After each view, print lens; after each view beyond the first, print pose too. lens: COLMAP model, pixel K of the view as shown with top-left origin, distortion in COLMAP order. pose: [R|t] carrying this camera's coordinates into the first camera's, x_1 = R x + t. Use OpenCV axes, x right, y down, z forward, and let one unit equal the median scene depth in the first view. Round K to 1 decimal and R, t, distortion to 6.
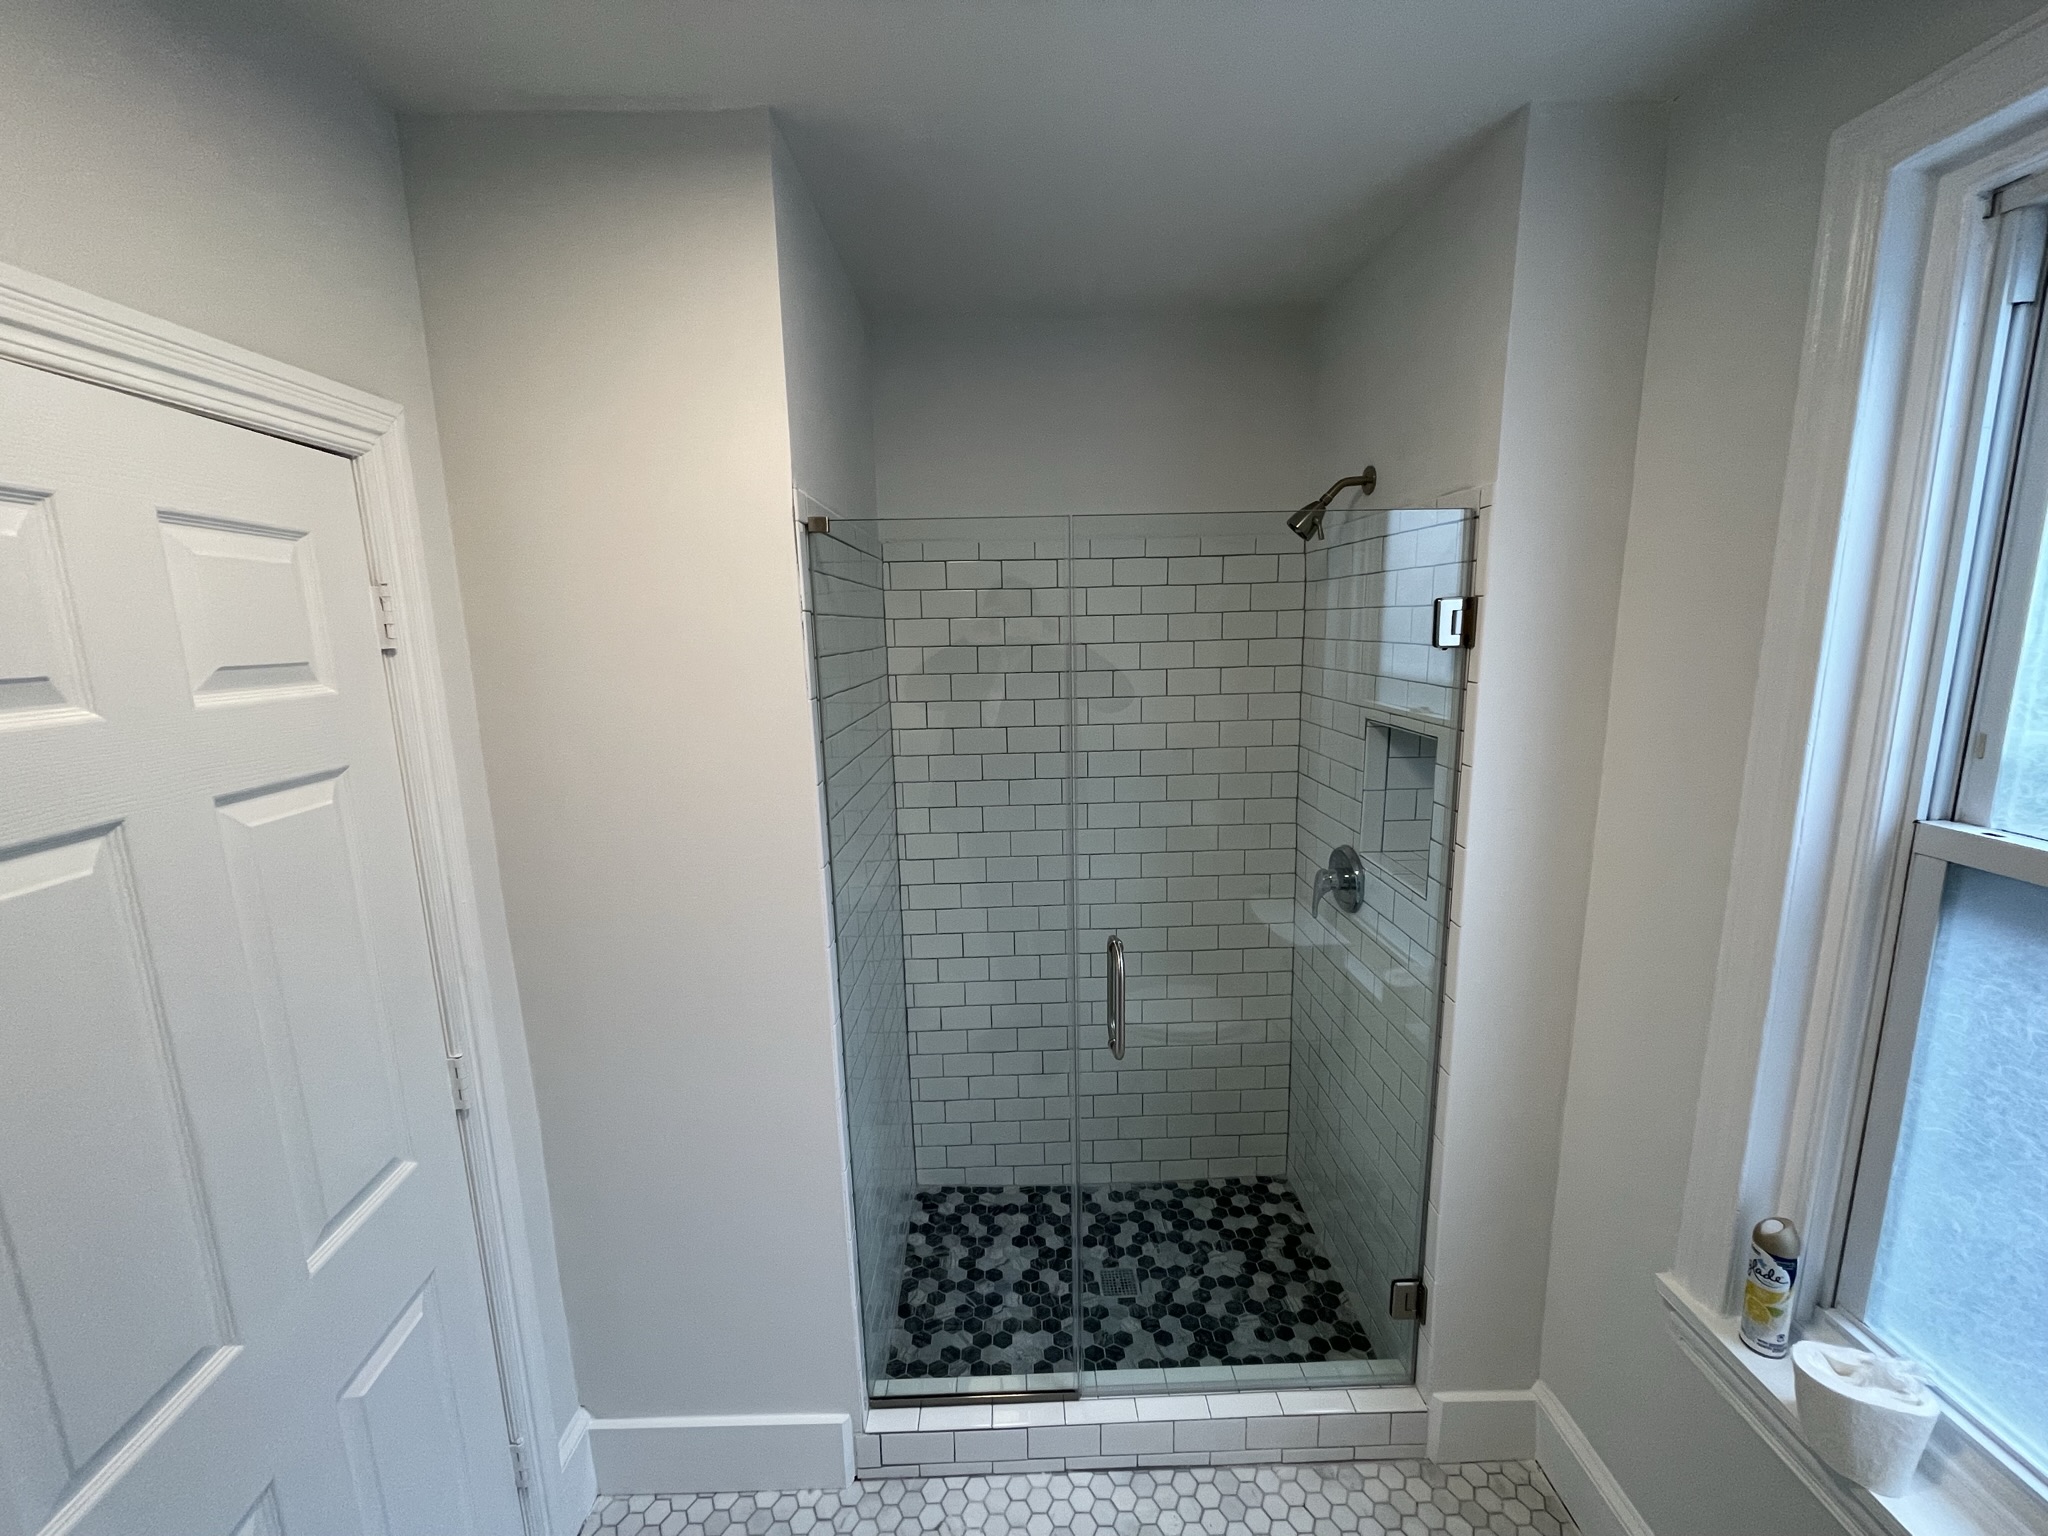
lens RADIAL K [[826.1, 0, 1028.6], [0, 826.1, 768.0], [0, 0, 1]] dist [-0.002138, -0.000090]
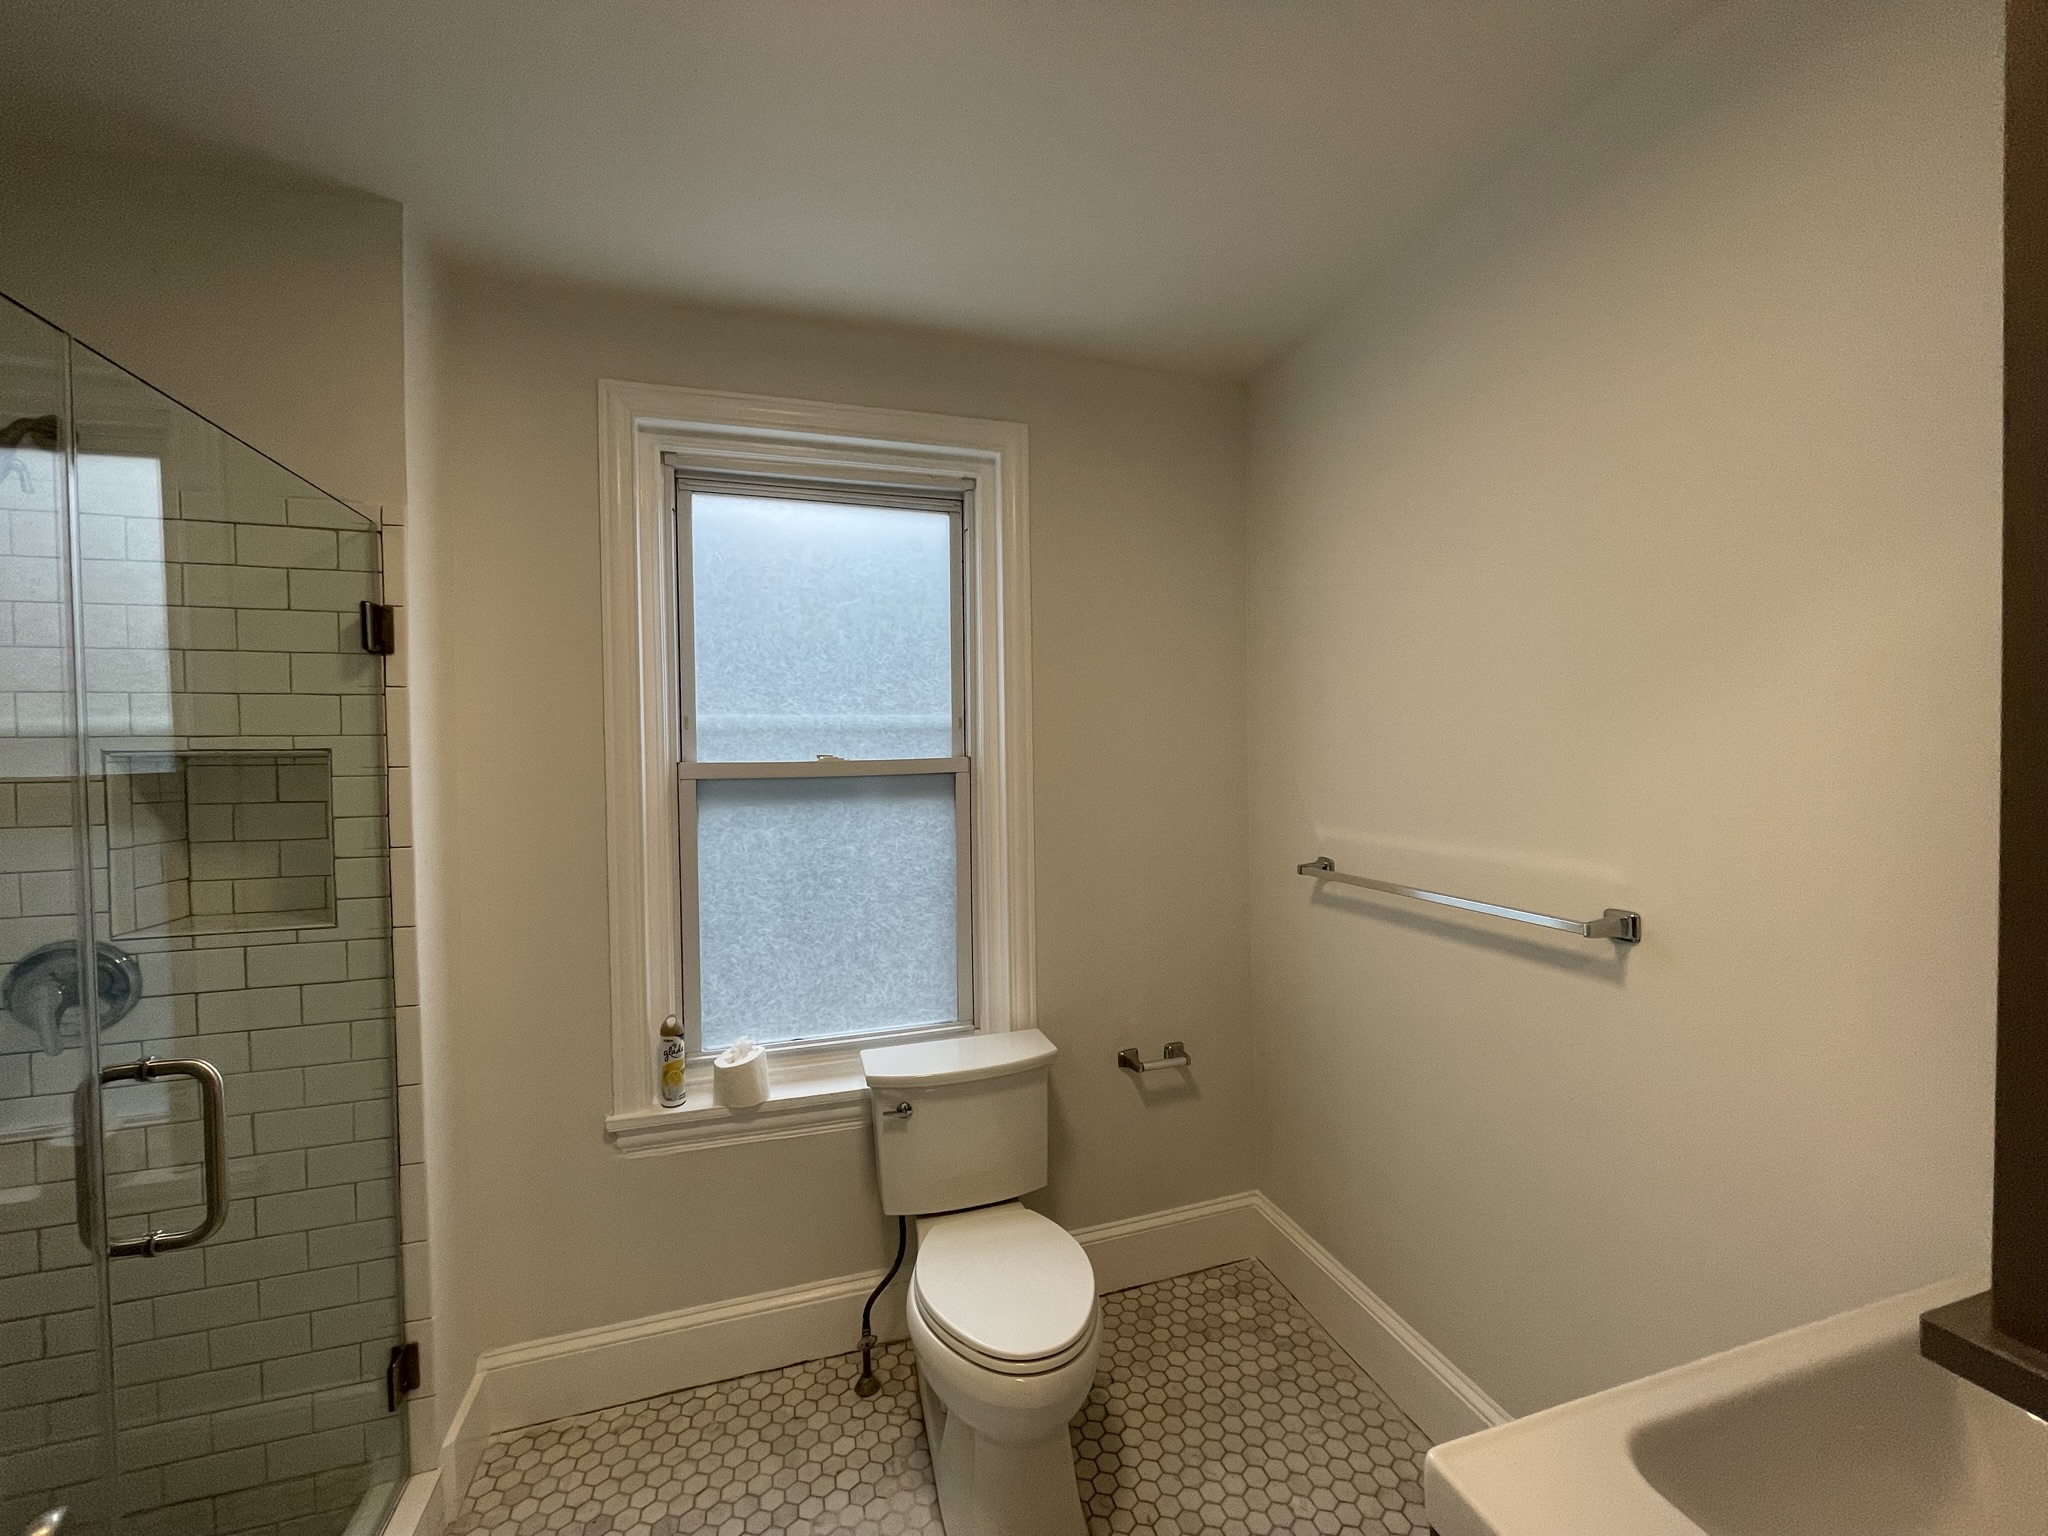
lens RADIAL K [[826.1, 0, 1028.7], [0, 826.1, 767.0], [0, 0, 1]] dist [-0.002138, -0.000090]
pose [[-0.279067, 0.007137, 0.960245, -0.765305], [0.190631, 0.980482, 0.048114, 0.109007], [-0.941160, 0.196479, -0.274981, 0.614072]]
